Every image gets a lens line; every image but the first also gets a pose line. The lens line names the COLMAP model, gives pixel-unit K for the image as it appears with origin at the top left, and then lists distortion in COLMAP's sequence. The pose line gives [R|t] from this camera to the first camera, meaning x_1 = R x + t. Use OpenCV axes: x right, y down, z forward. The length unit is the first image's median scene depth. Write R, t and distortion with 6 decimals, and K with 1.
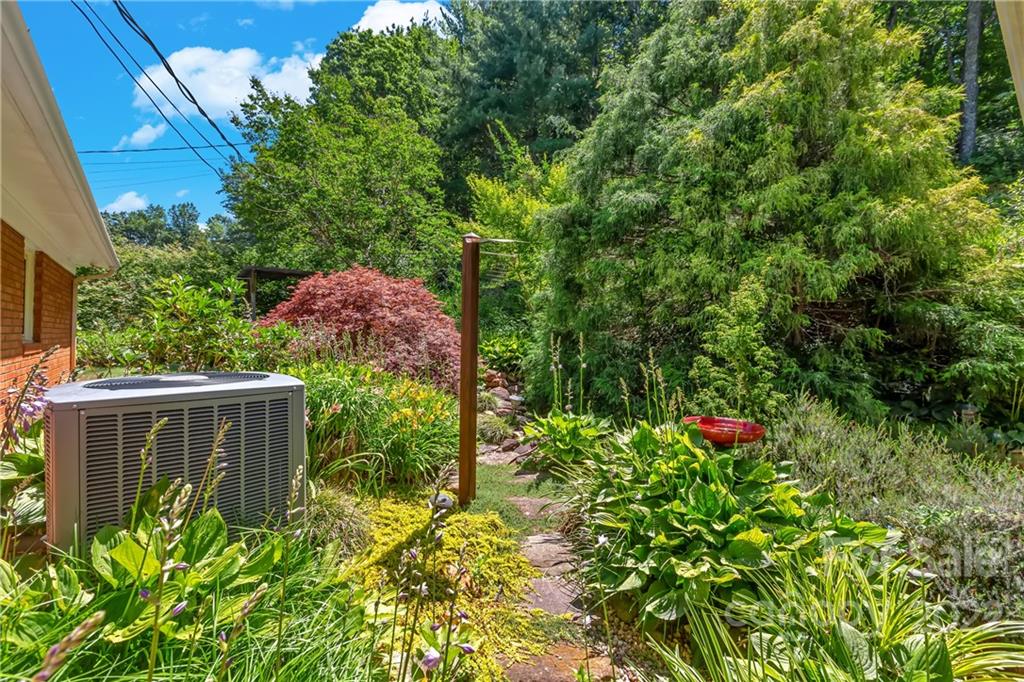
lens RADIAL K [[467.7, 0, 505.5], [0, 467.7, 341.3], [0, 0, 1]] dist [-0.001477, -0.000880]
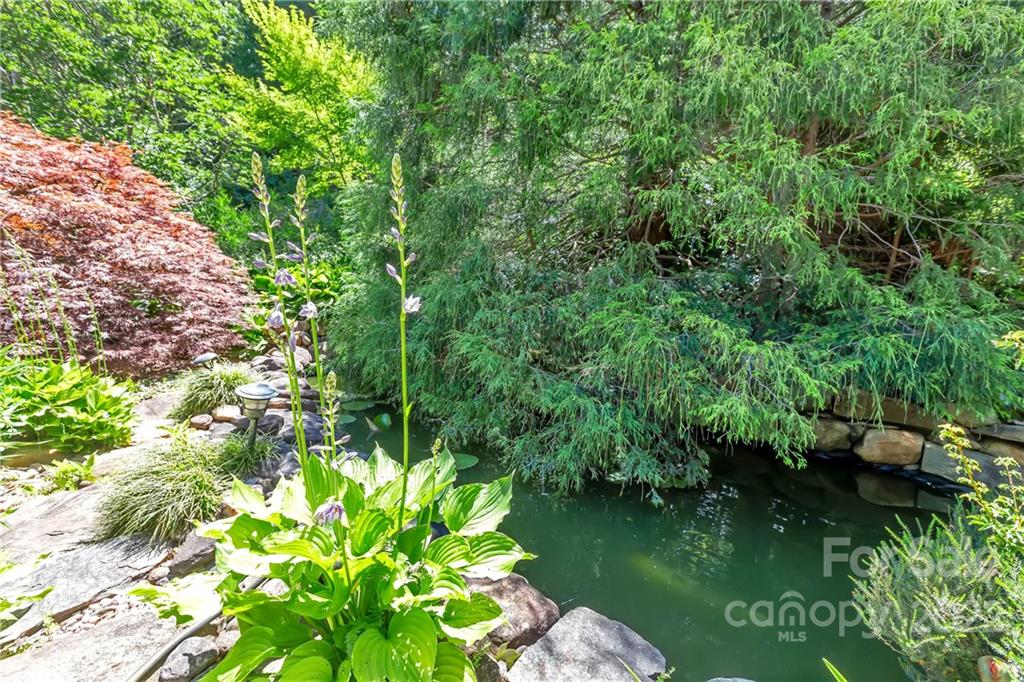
lens RADIAL K [[467.7, 0, 507.3], [0, 467.7, 340.8], [0, 0, 1]] dist [-0.001477, -0.000880]
pose [[0.954181, -0.028386, 0.297879, 0.065137], [-0.006933, 0.993126, 0.116845, 0.019695], [-0.299148, -0.113556, 0.947426, 0.342050]]
